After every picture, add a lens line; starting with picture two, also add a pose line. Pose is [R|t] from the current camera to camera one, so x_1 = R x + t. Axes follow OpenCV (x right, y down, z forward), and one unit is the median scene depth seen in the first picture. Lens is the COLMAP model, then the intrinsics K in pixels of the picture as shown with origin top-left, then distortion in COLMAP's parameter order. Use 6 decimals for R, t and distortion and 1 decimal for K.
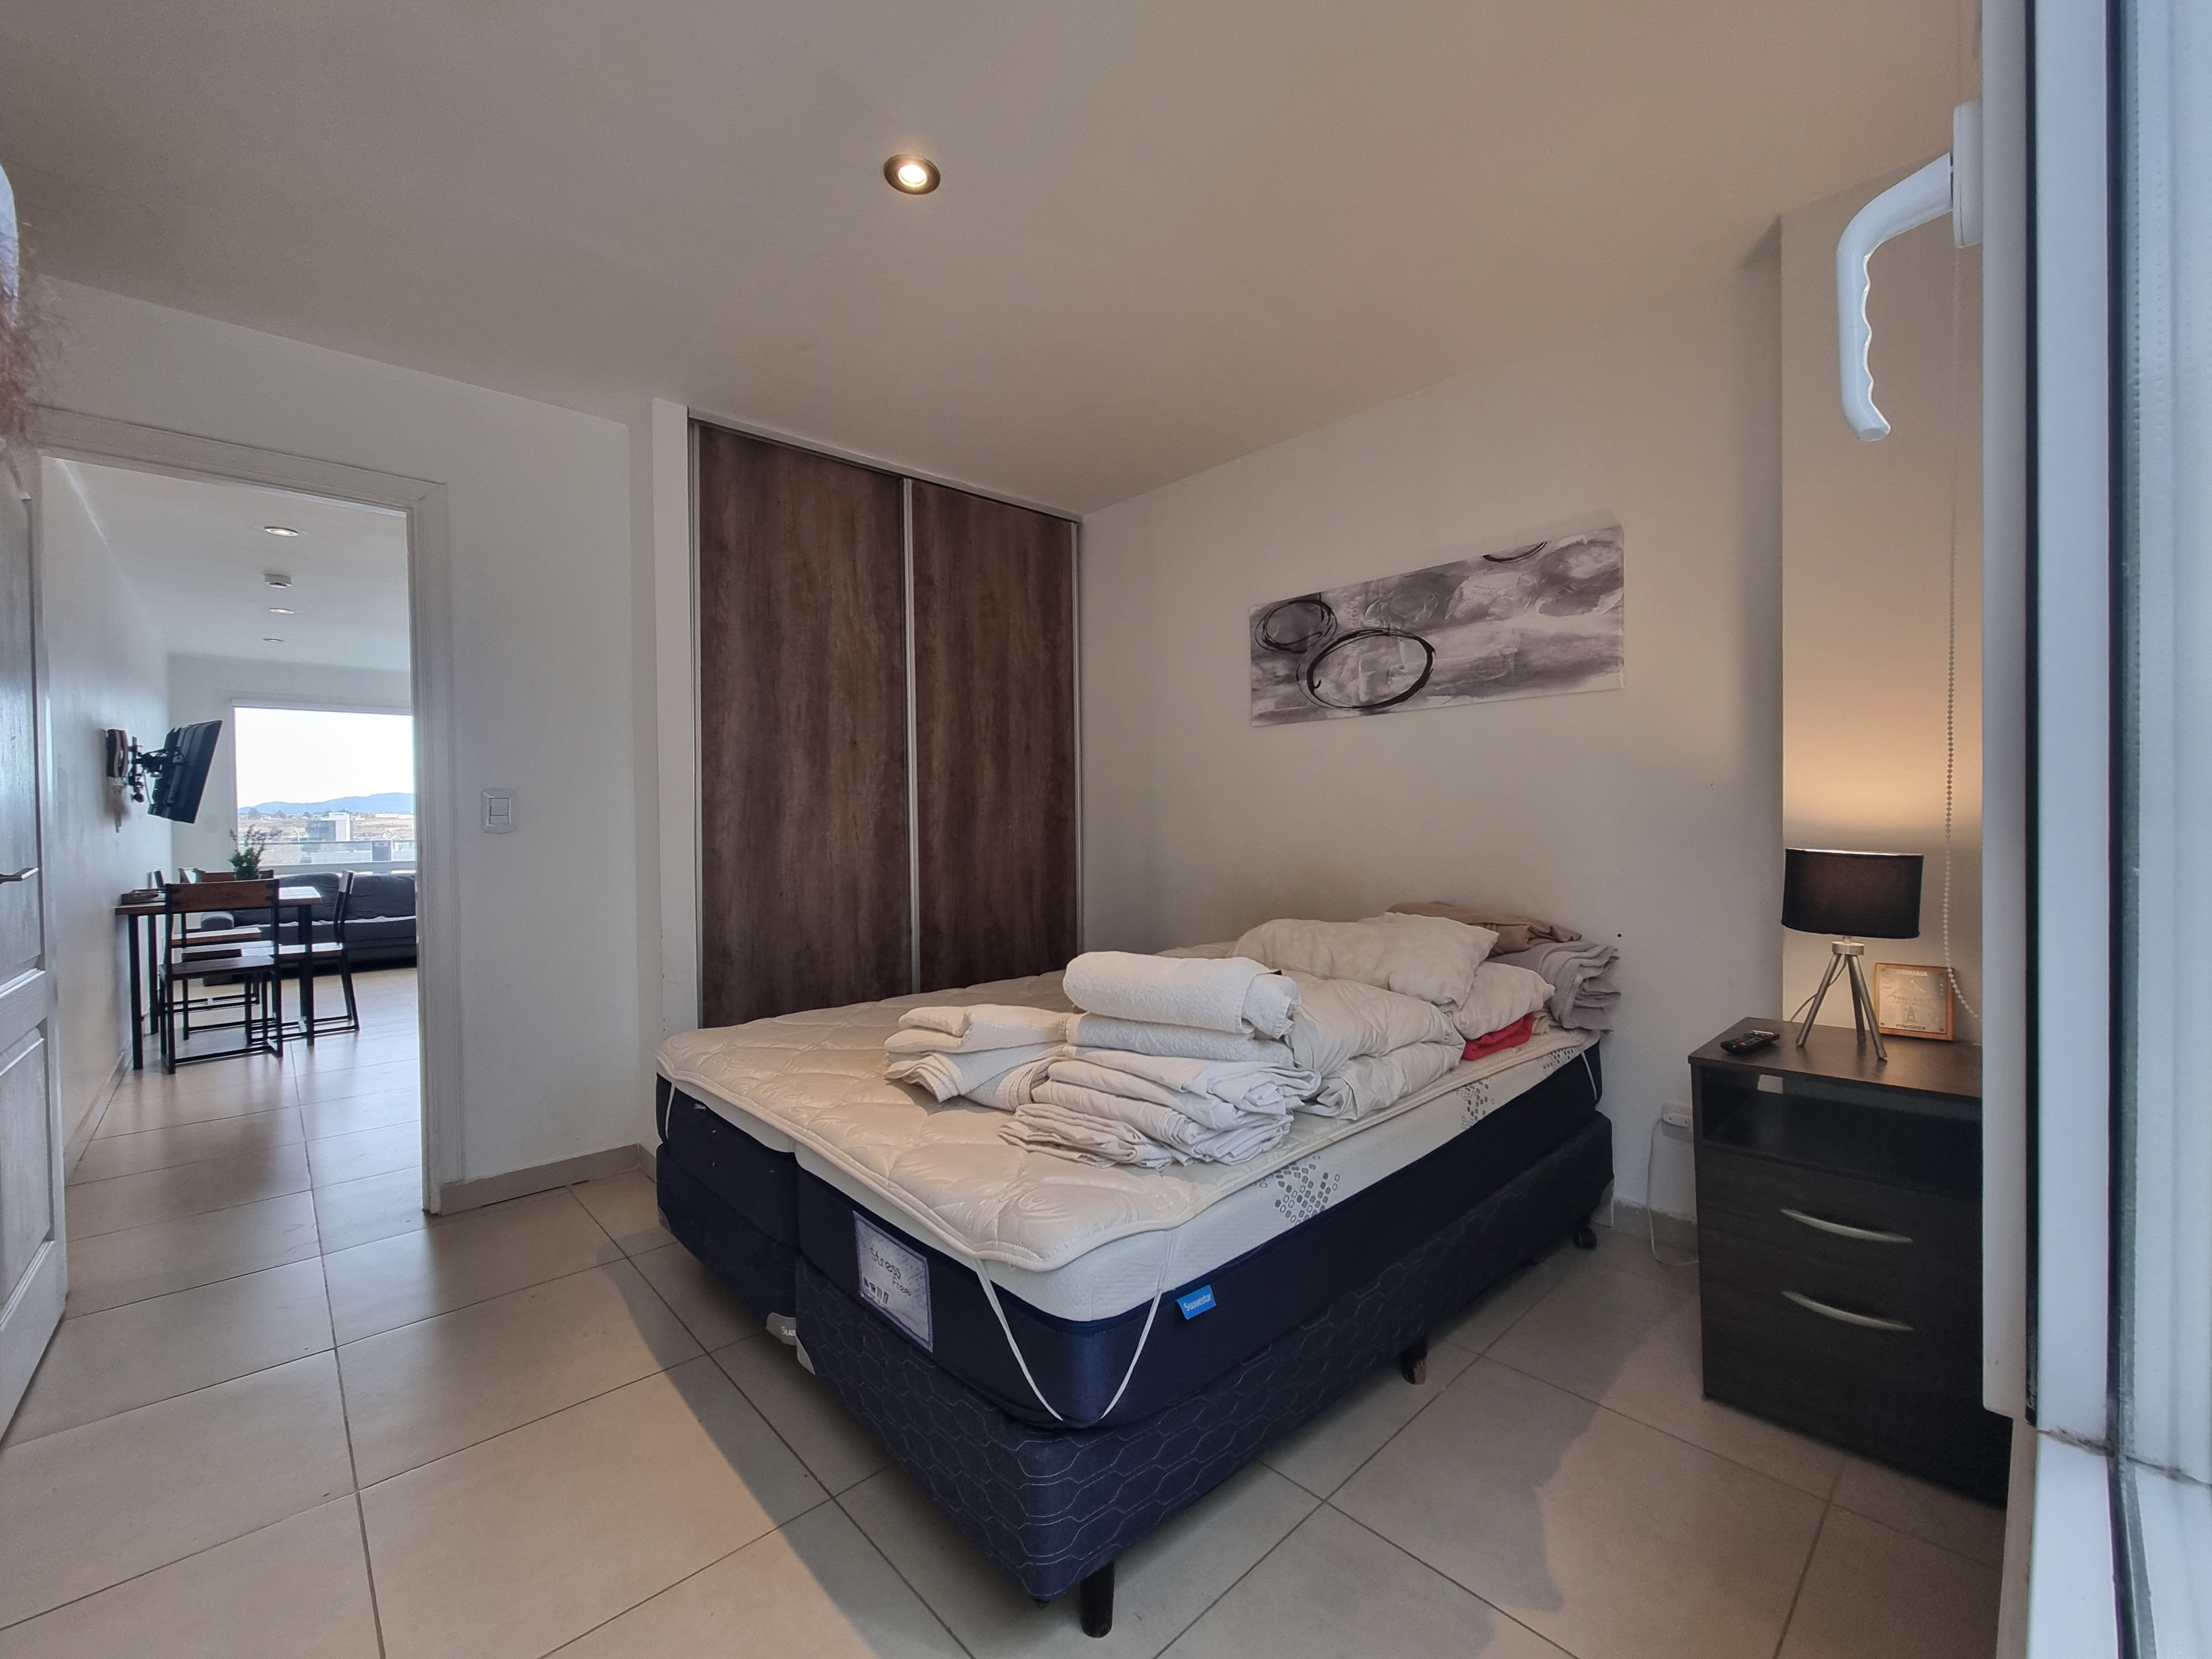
lens RADIAL K [[899.3, 0, 1105.0], [0, 899.3, 818.4], [0, 0, 1]] dist [-0.012270, 0.000216]
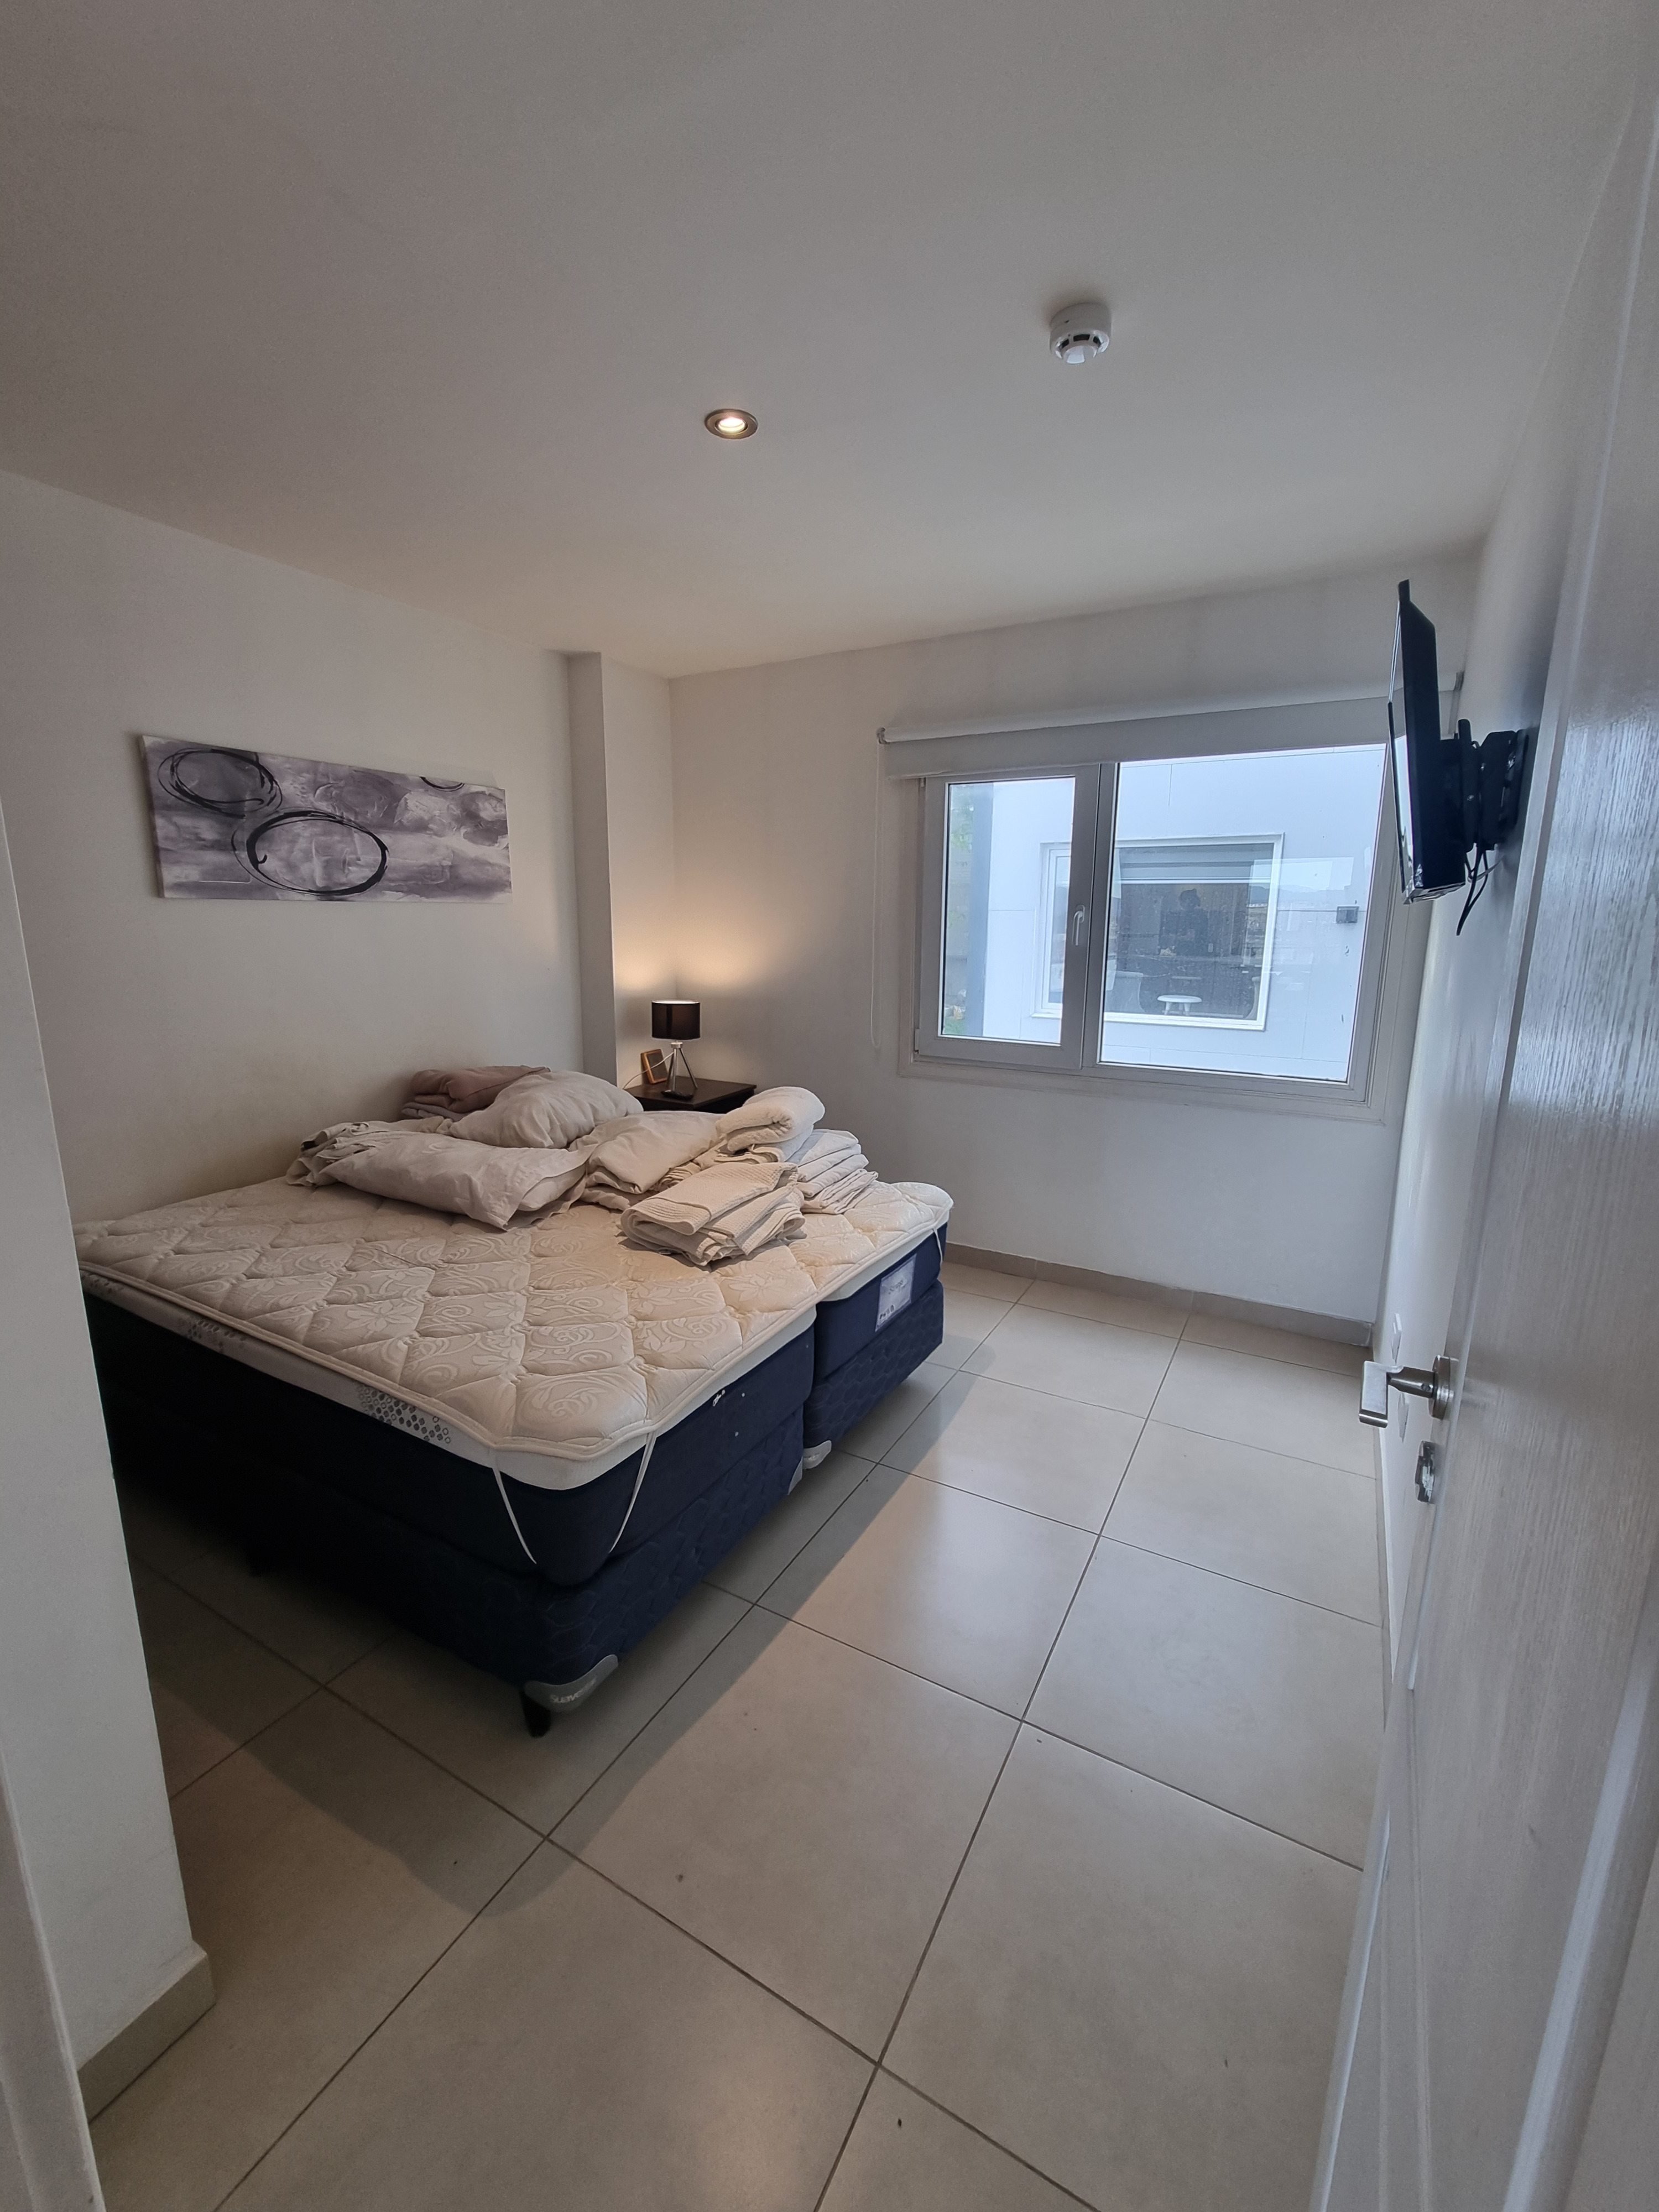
lens RADIAL K [[899.3, 0, 829.0], [0, 899.3, 1102.2], [0, 0, 1]] dist [-0.012270, 0.000216]
pose [[-0.302752, -0.183894, 0.935160, -0.853376], [-0.002618, 0.981366, 0.192132, -0.089147], [-0.953066, 0.055720, -0.297592, 0.782836]]
